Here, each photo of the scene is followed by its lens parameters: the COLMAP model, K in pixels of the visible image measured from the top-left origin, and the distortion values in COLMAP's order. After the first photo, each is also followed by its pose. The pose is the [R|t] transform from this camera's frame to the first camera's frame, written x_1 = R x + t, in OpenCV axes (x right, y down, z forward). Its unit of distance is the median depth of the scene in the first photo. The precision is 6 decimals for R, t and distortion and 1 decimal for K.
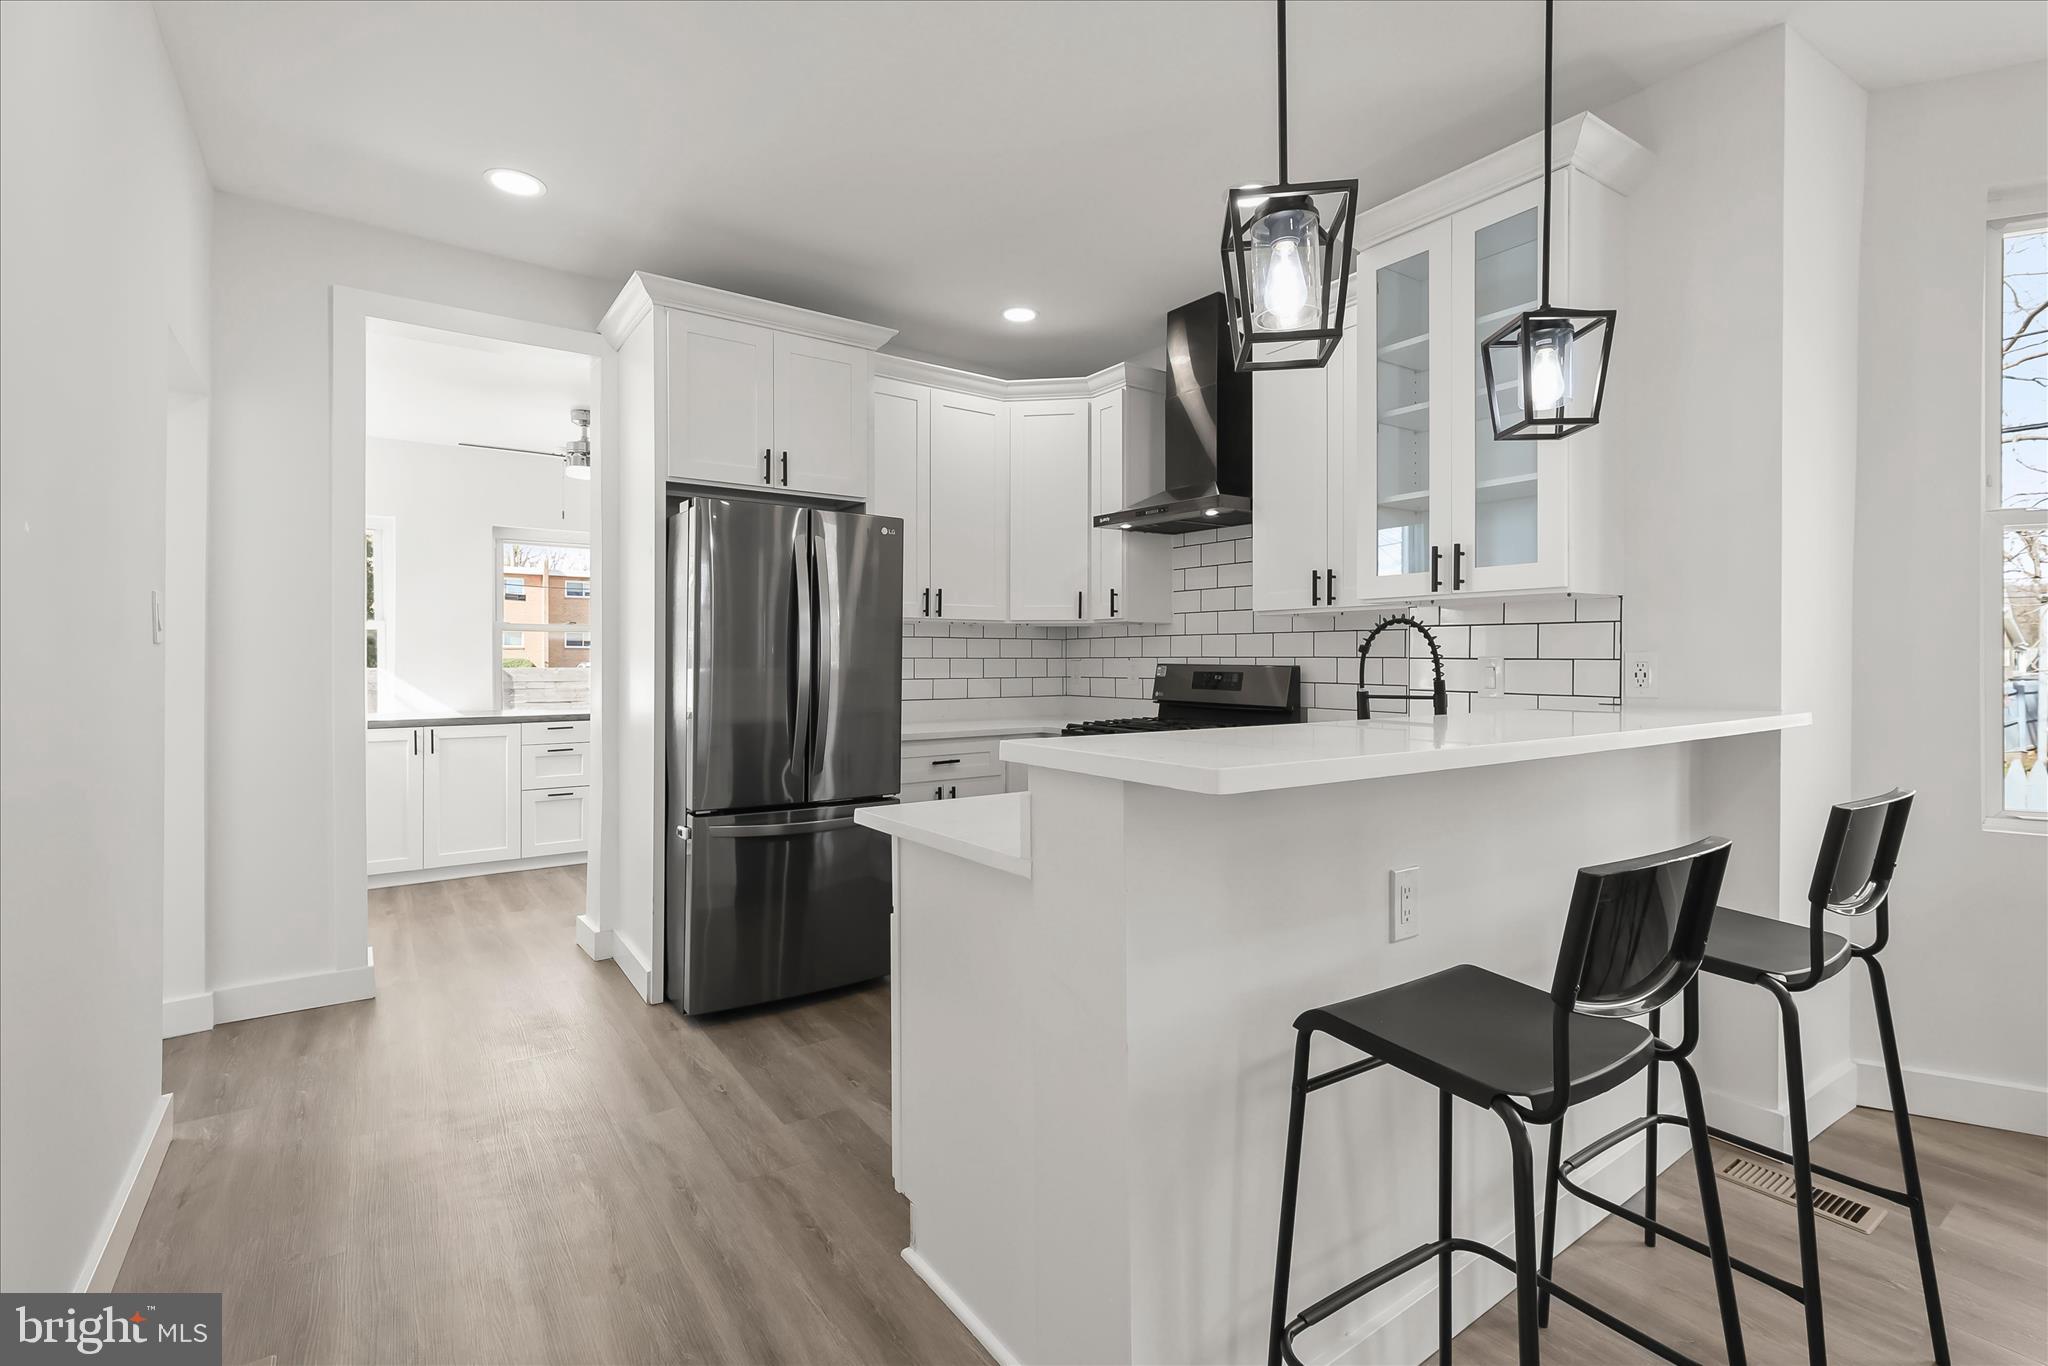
lens RADIAL K [[937.4, 0, 1015.9], [0, 937.4, 662.2], [0, 0, 1]] dist [0.022732, 0.000137]
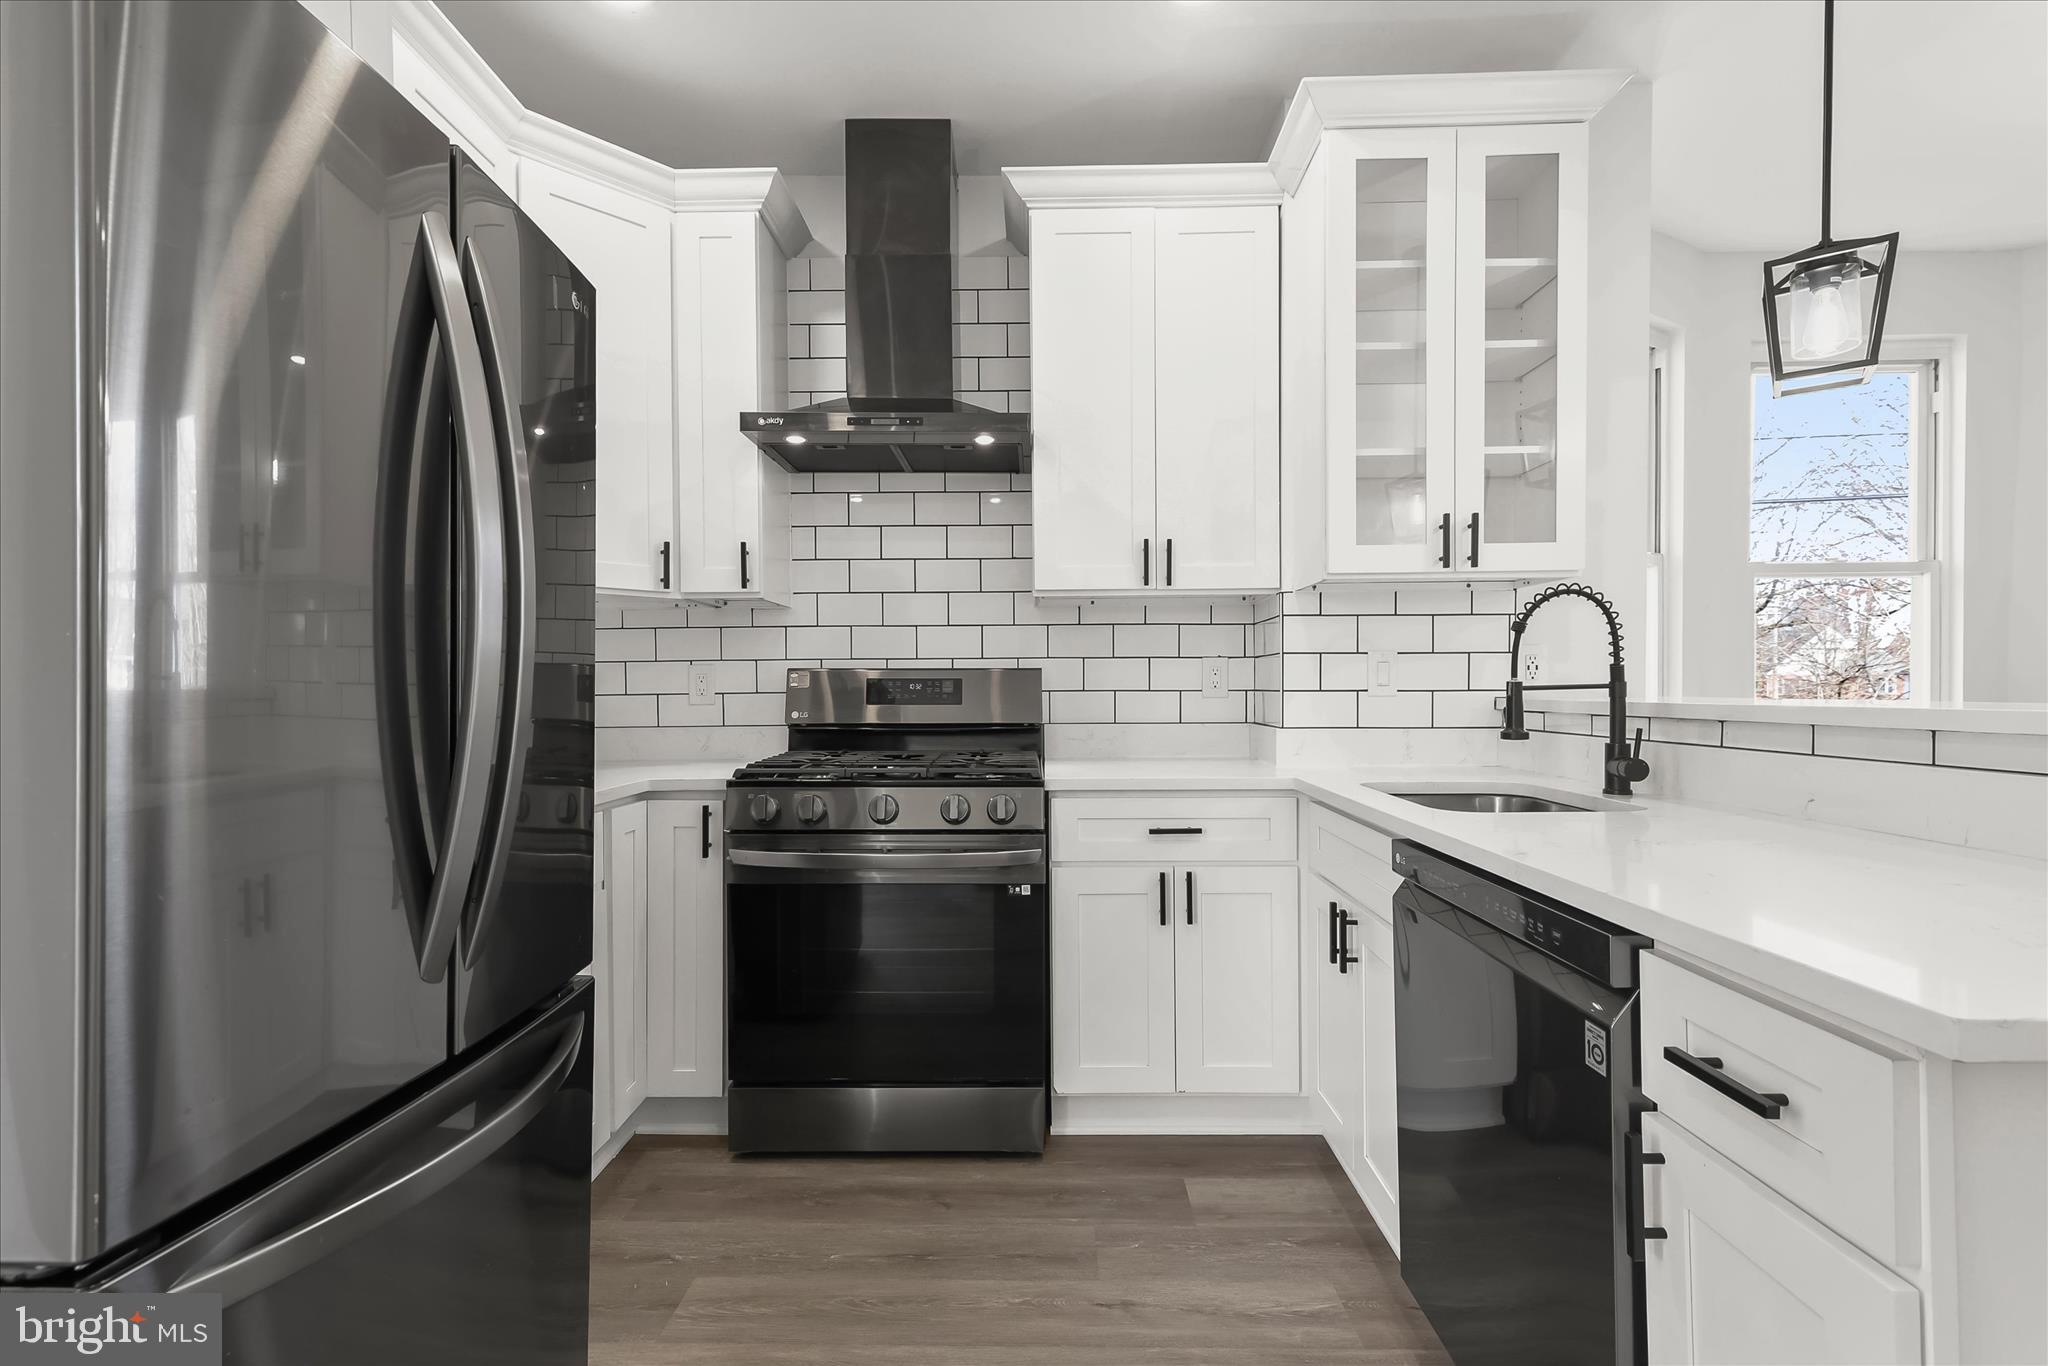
lens RADIAL K [[937.4, 0, 1027.5], [0, 937.4, 694.8], [0, 0, 1]] dist [0.022732, 0.000137]
pose [[0.582245, -0.009303, 0.812960, -0.364519], [0.010415, 0.999938, 0.003984, 0.024783], [-0.812946, 0.006147, 0.582306, 0.642562]]
